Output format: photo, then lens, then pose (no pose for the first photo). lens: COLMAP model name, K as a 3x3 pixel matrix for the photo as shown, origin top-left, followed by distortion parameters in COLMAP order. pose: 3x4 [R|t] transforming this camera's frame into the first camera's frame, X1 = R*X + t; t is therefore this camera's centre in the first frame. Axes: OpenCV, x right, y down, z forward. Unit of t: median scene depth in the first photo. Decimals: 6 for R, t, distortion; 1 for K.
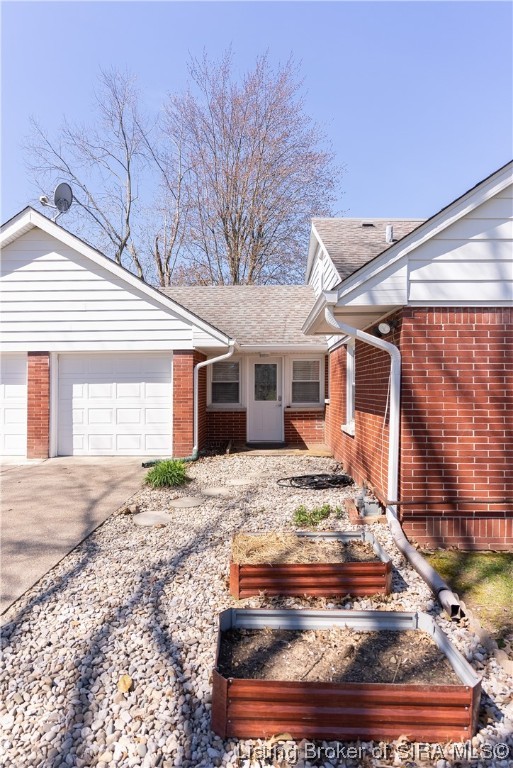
lens RADIAL K [[419.8, 0, 256.5], [0, 419.8, 384.0], [0, 0, 1]] dist [-0.013303, 0.000020]
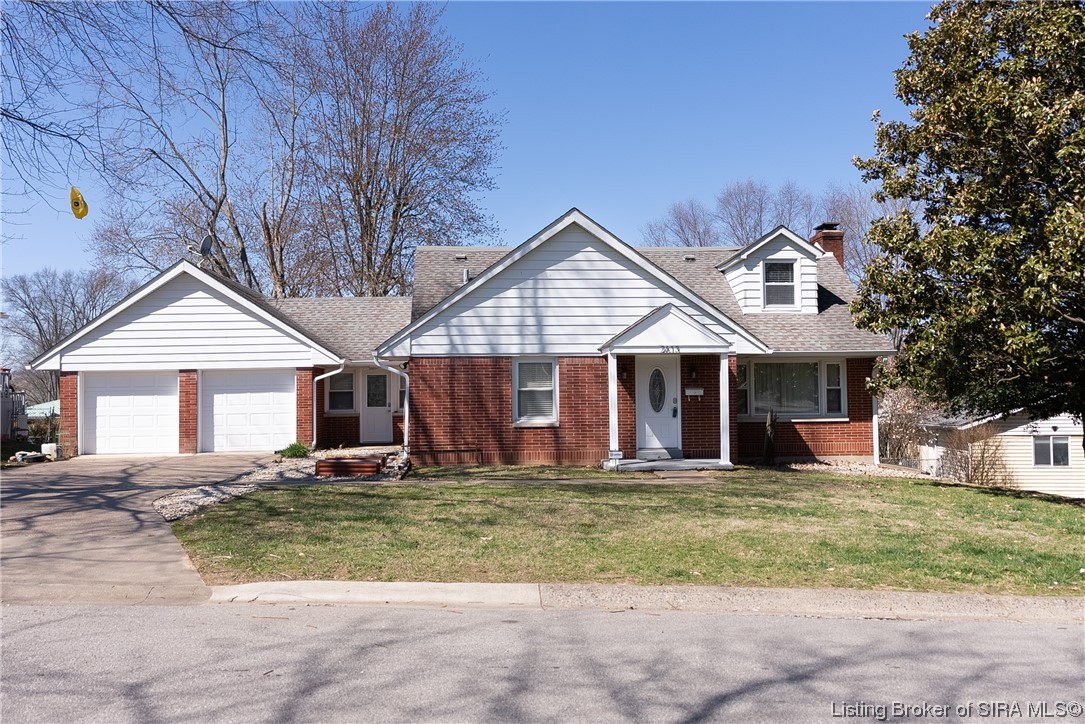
lens RADIAL K [[936.4, 0, 542.5], [0, 936.4, 362.0], [0, 0, 1]] dist [-0.009255, -0.011569]
pose [[0.996217, -0.009311, 0.086403, 0.303515], [0.012082, 0.999428, -0.031594, 0.003155], [-0.086059, 0.032518, 0.995759, -1.907227]]
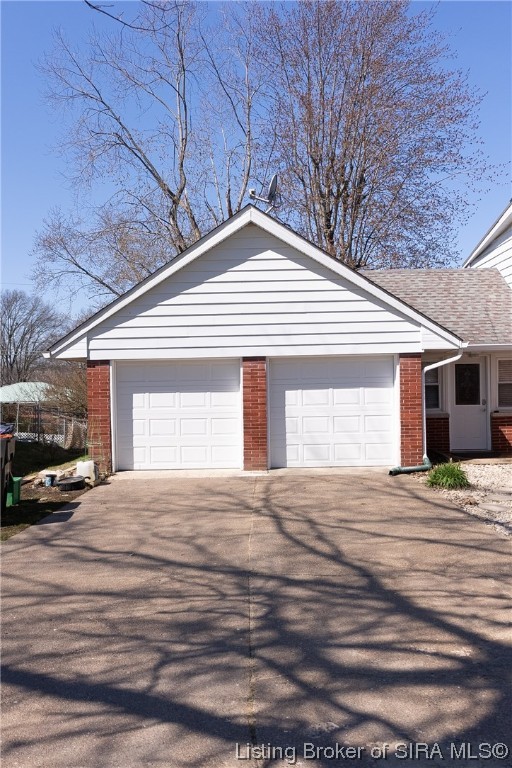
lens RADIAL K [[662.8, 0, 256.0], [0, 662.8, 384.0], [0, 0, 1]] dist [-0.009255, -0.011569]
pose [[0.999799, -0.015547, 0.012632, -0.535512], [0.015469, 0.999861, 0.006278, -0.025234], [-0.012728, -0.006081, 0.999901, -0.484470]]
